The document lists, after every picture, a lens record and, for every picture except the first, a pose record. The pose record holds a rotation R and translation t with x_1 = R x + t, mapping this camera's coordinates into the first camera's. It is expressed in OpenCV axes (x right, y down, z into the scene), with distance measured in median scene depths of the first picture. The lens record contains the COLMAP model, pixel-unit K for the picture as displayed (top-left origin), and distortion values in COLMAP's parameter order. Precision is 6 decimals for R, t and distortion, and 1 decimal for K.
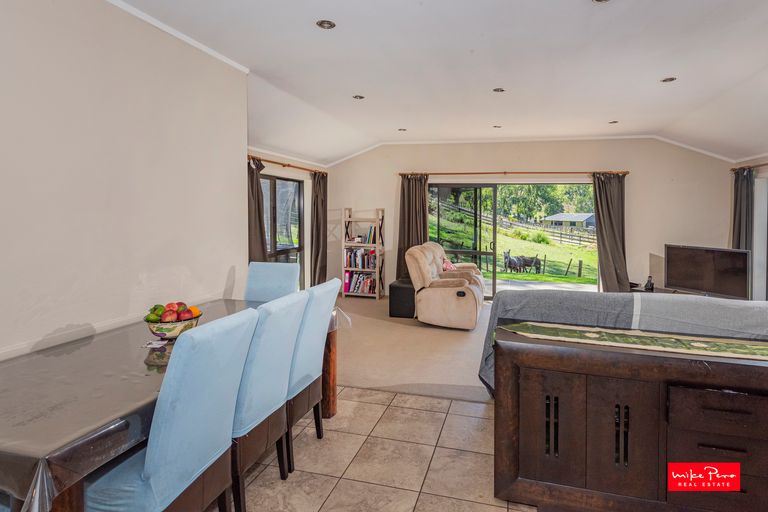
lens RADIAL K [[439.5, 0, 383.8], [0, 439.5, 209.6], [0, 0, 1]] dist [0.058924, 0.000119]
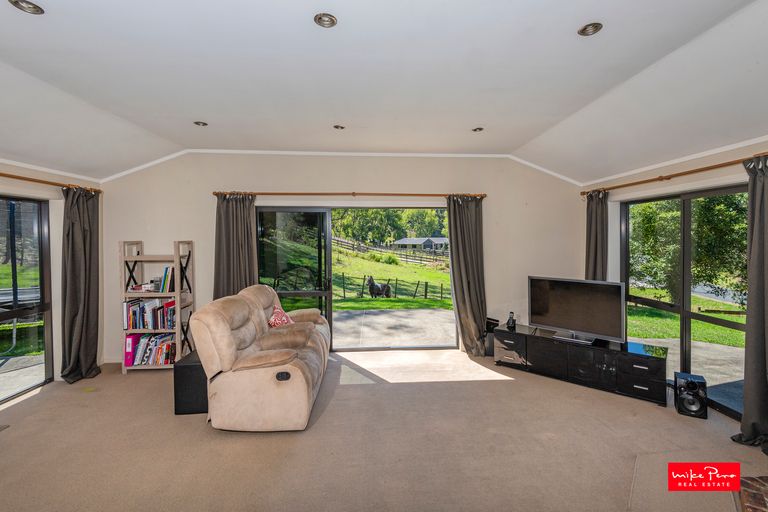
lens RADIAL K [[352.1, 0, 385.4], [0, 352.1, 241.9], [0, 0, 1]] dist [-0.001060, -0.000105]
pose [[0.946372, -0.022677, 0.322281, 0.117567], [0.017372, 0.999662, 0.019326, -0.006359], [-0.322611, -0.012691, 0.946447, 0.360670]]
